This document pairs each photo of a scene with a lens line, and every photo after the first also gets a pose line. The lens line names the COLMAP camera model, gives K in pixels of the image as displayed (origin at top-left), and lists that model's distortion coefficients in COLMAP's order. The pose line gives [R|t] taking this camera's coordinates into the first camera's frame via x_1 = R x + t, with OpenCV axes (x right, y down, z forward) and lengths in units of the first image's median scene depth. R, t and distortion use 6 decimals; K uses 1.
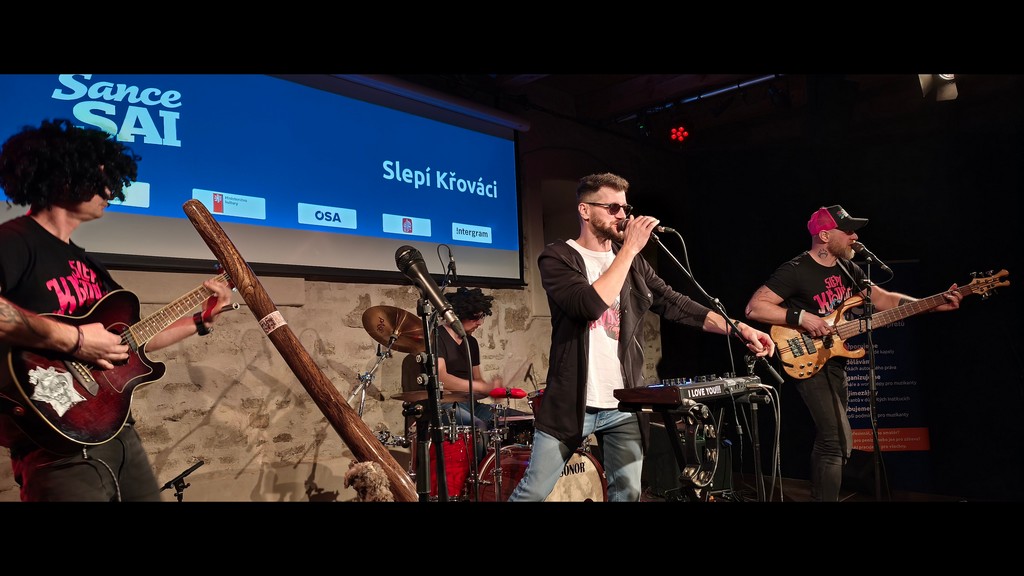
lens RADIAL K [[669.0, 0, 504.8], [0, 669.0, 284.2], [0, 0, 1]] dist [0.020662, -0.031660]
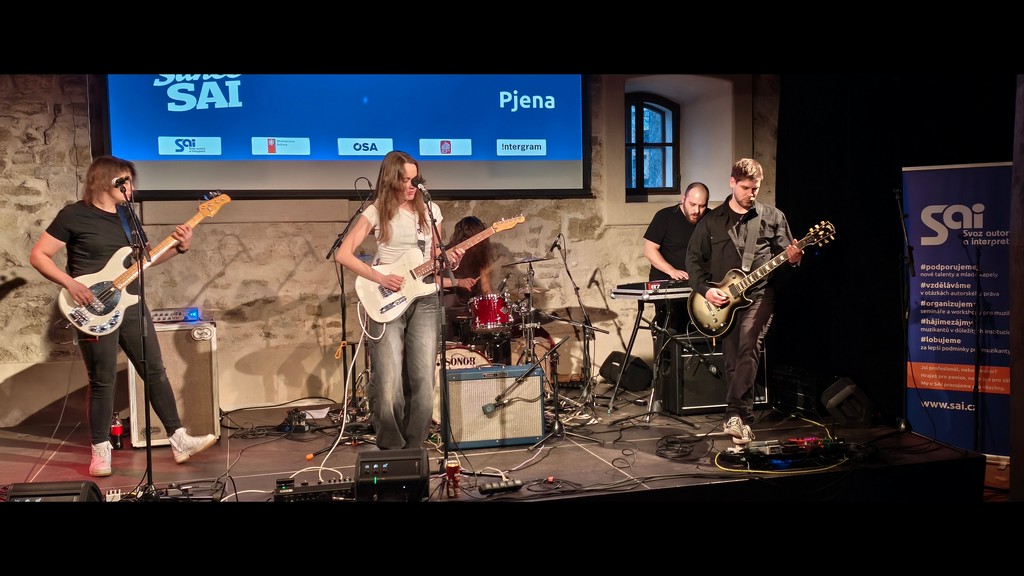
lens RADIAL K [[922.4, 0, 510.7], [0, 922.4, 289.1], [0, 0, 1]] dist [0.024654, 0.000000]
pose [[0.873827, 0.046026, -0.484054, 0.768467], [0.030550, 0.988346, 0.149126, -0.087213], [0.485276, -0.145098, 0.862238, -0.334442]]
